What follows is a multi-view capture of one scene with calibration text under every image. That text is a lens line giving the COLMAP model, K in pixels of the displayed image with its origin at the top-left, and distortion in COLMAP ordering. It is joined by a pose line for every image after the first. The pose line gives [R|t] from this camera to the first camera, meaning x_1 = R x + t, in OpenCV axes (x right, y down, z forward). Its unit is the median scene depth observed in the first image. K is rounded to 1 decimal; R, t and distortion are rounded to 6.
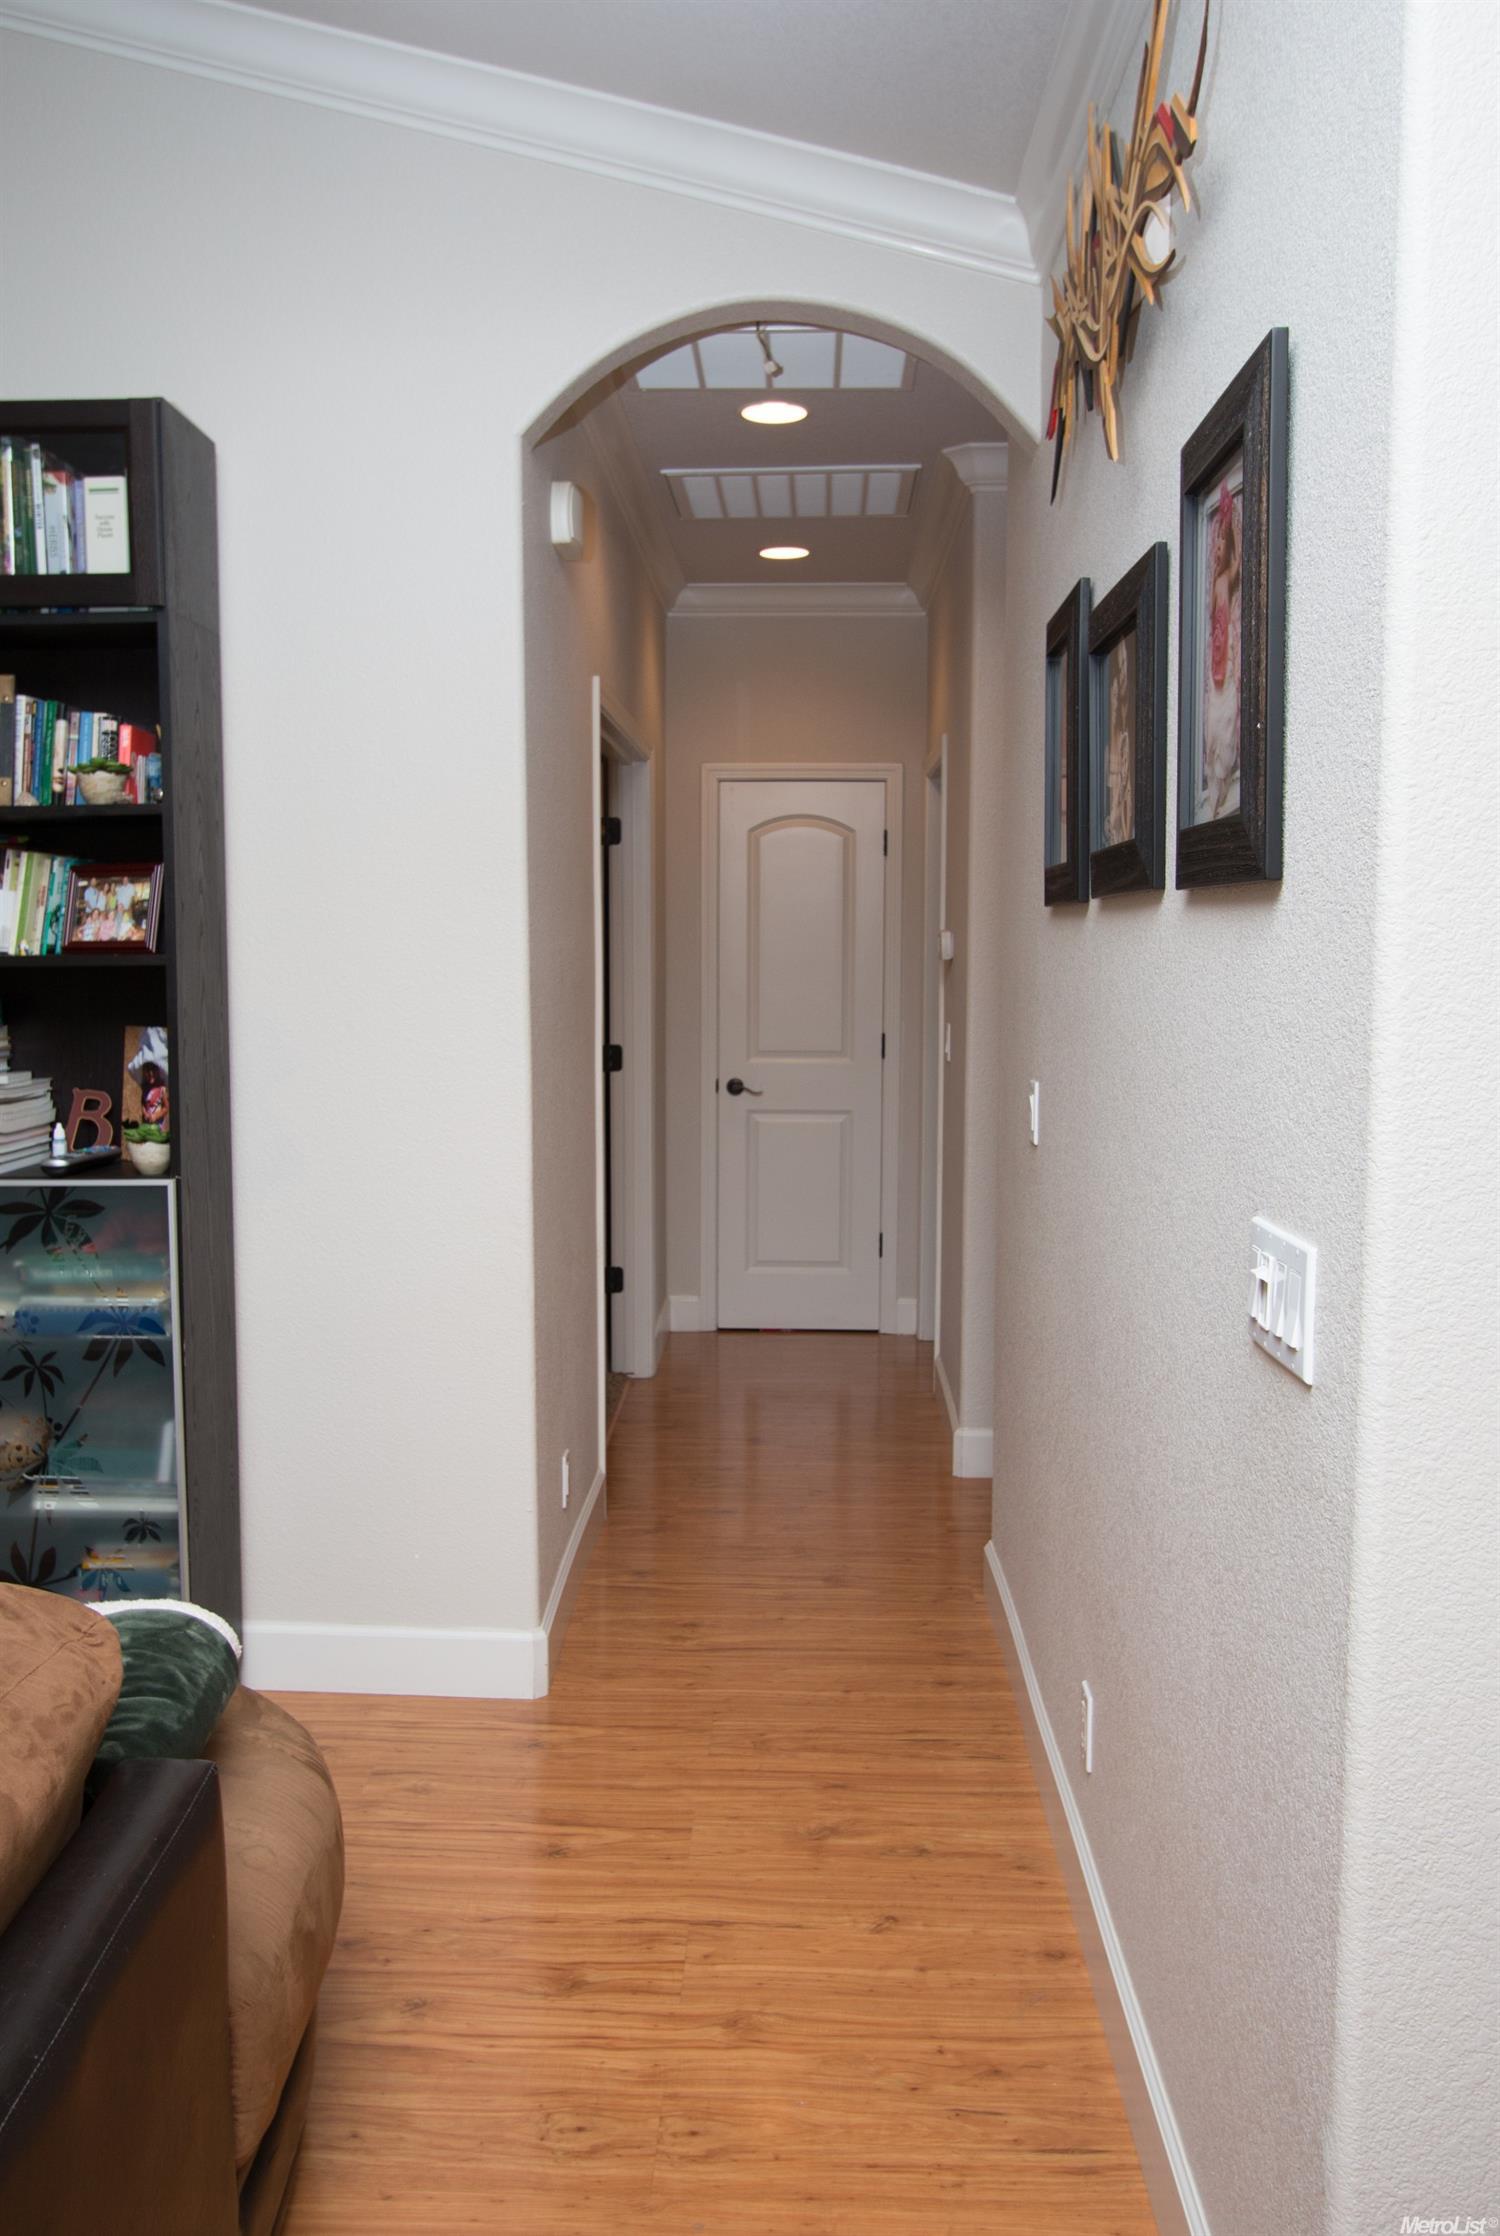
lens RADIAL K [[1811.2, 0, 750.6], [0, 1811.2, 1126.1], [0, 0, 1]] dist [-0.011190, -0.003513]
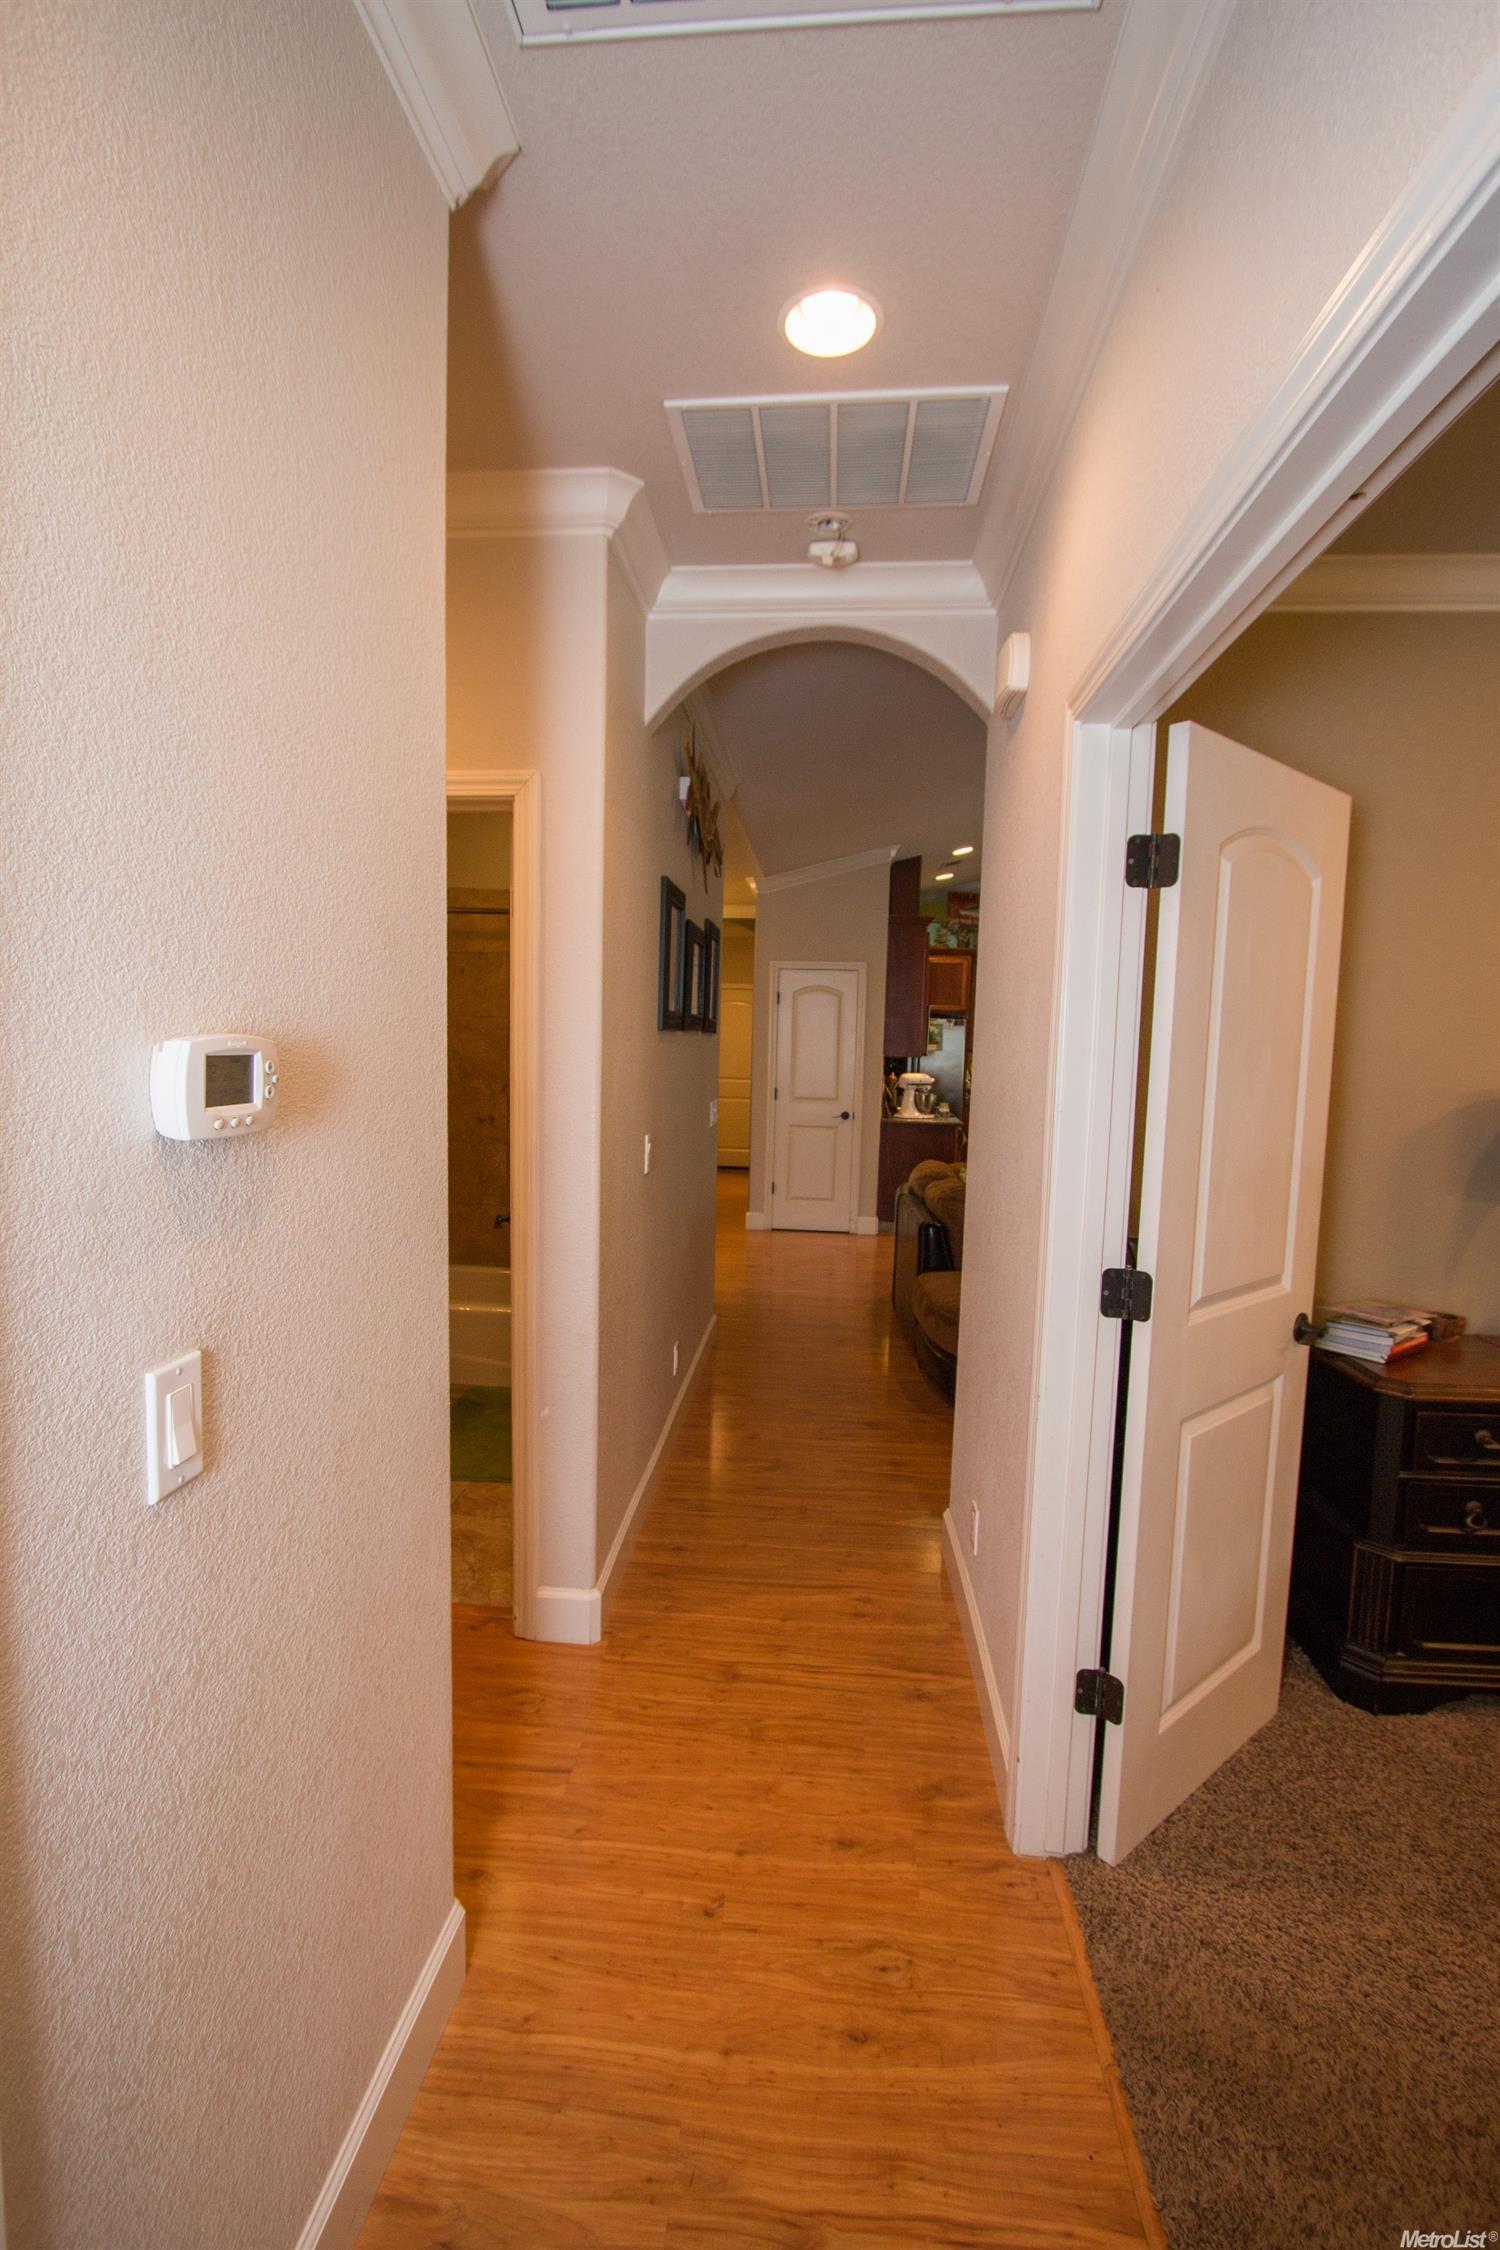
lens RADIAL K [[1071.4, 0, 741.9], [0, 1071.4, 1125.7], [0, 0, 1]] dist [-0.008188, -0.000470]
pose [[-0.998340, -0.021054, 0.053602, 0.014324], [-0.010678, 0.982311, 0.186952, -0.192286], [-0.056590, 0.186069, -0.980906, 1.715264]]
